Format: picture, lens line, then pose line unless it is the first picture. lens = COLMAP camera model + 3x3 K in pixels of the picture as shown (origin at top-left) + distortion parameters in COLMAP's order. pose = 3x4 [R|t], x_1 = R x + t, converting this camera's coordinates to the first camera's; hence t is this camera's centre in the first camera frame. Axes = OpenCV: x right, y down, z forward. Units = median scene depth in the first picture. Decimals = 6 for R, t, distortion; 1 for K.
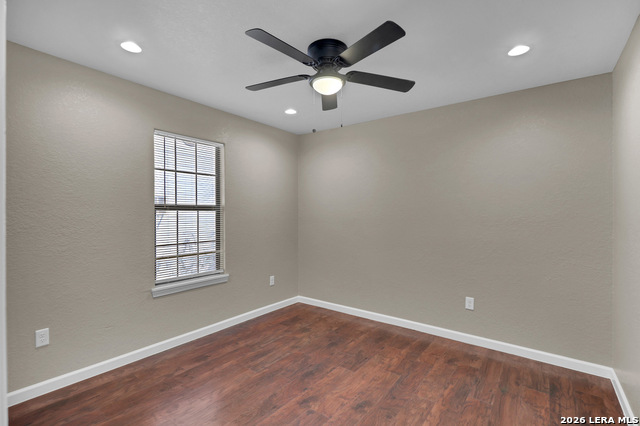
lens RADIAL K [[304.8, 0, 319.7], [0, 304.8, 216.6], [0, 0, 1]] dist [0.012482, -0.000080]
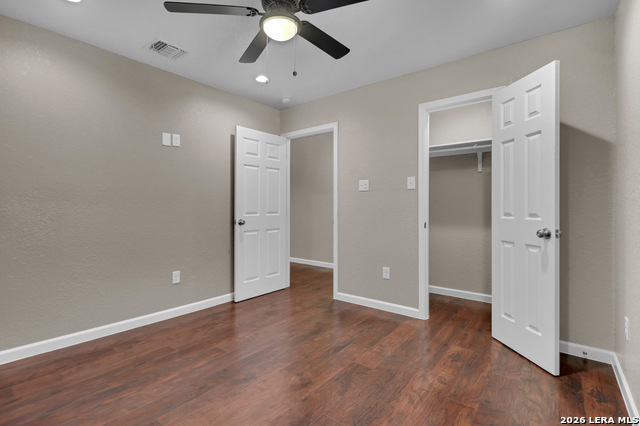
lens RADIAL K [[302.8, 0, 317.5], [0, 302.8, 208.5], [0, 0, 1]] dist [-0.001038, -0.000029]
pose [[-0.999765, -0.012710, 0.017578, -0.090748], [-0.012501, 0.999851, 0.011940, 0.075331], [-0.017727, 0.011718, -0.999774, 1.822397]]
